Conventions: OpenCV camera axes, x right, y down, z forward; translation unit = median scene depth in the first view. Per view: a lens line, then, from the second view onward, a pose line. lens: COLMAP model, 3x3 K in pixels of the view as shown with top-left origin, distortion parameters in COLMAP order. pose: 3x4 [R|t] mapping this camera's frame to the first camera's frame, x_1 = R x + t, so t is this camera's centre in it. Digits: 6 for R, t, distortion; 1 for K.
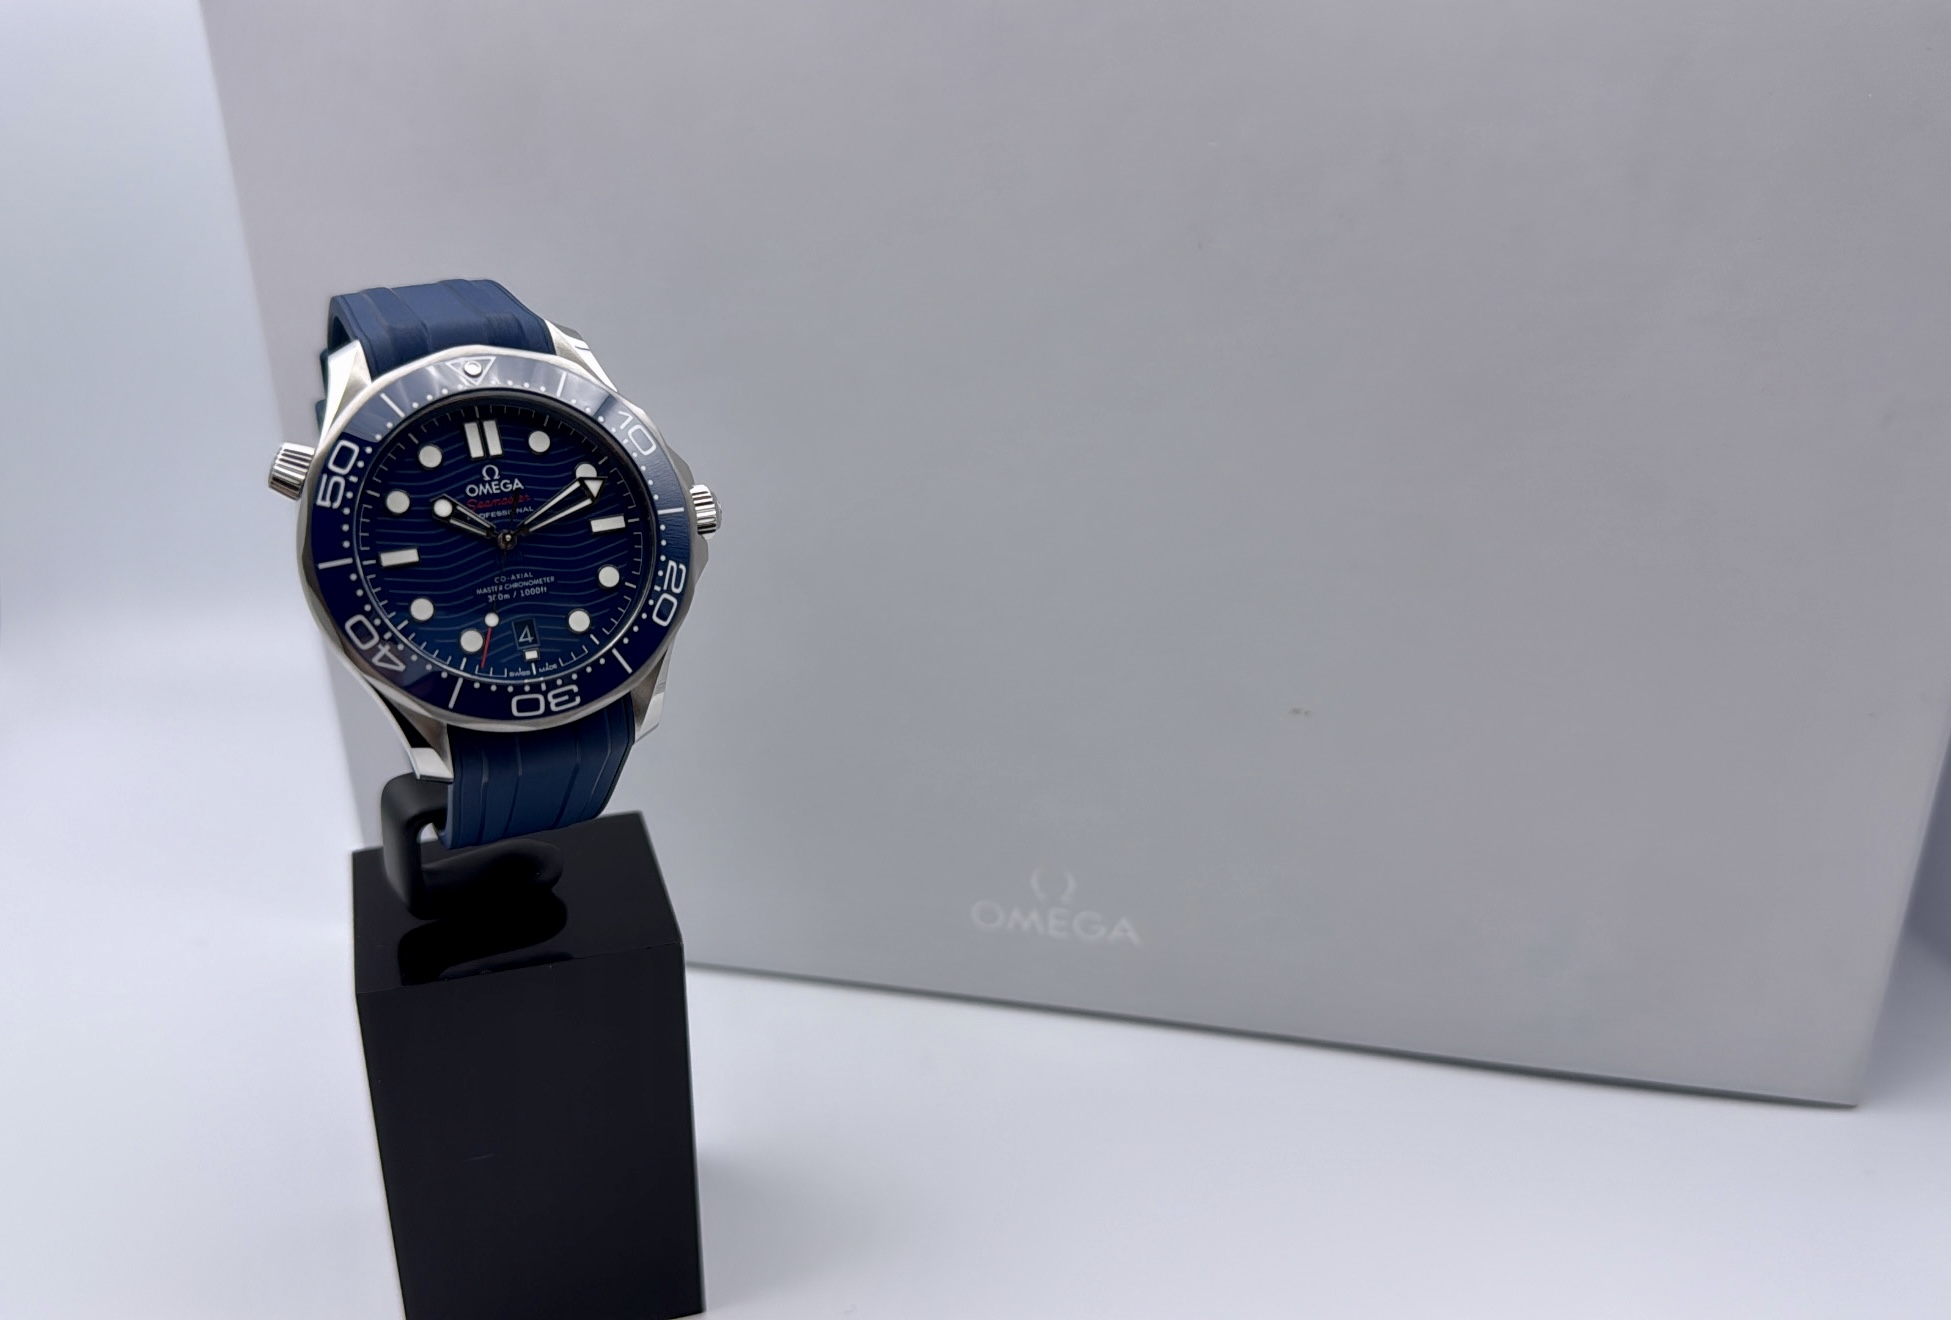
lens RADIAL K [[1586.3, 0, 947.6], [0, 1586.3, 682.4], [0, 0, 1]] dist [0.027633, -0.014862]
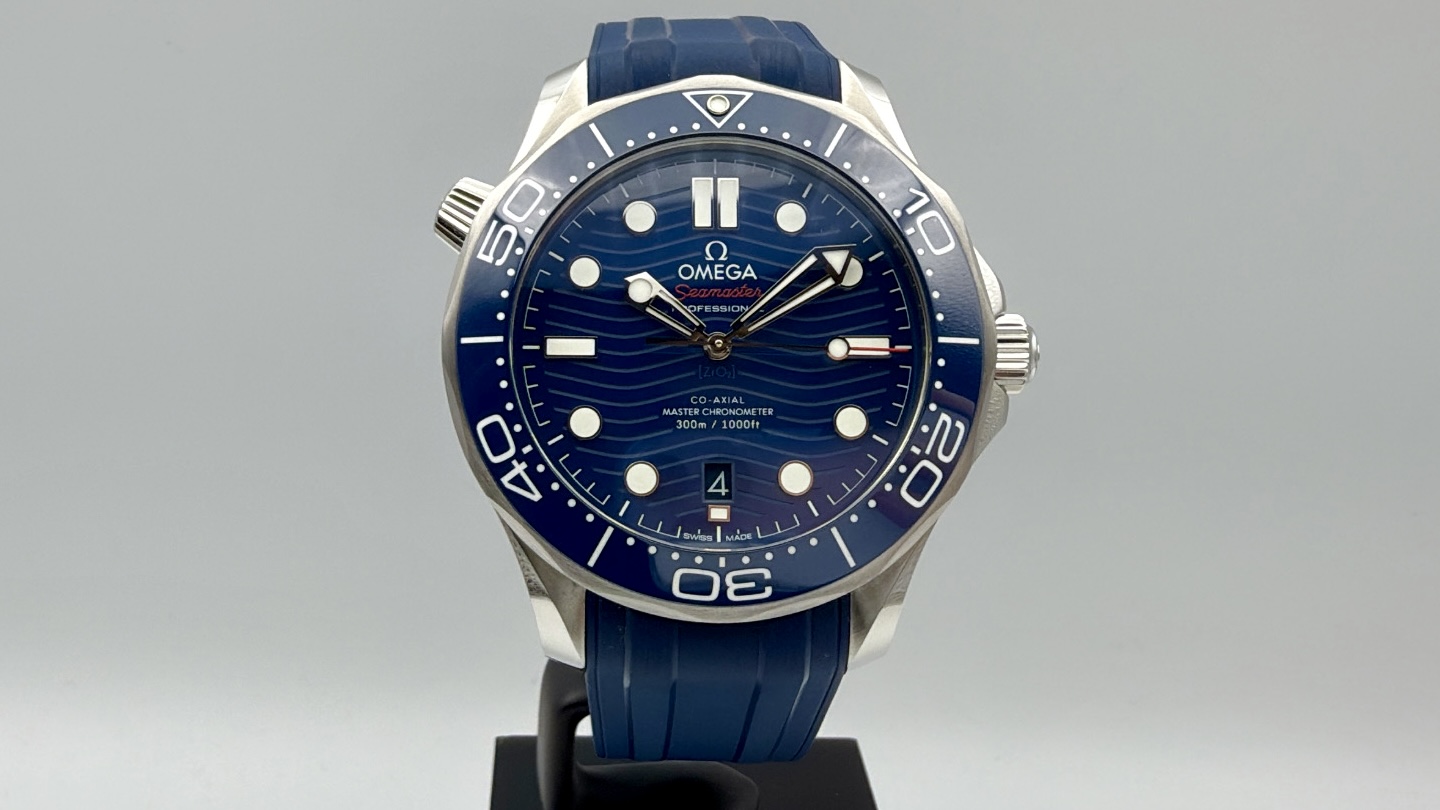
lens RADIAL K [[1664.6, 0, 658.6], [0, 1664.6, 412.3], [0, 0, 1]] dist [-0.004012, 0.000000]
pose [[0.902207, 0.152916, -0.403286, -0.000412], [-0.195676, 0.978393, -0.066774, -0.007078], [0.384362, 0.139158, 0.912634, 0.324284]]
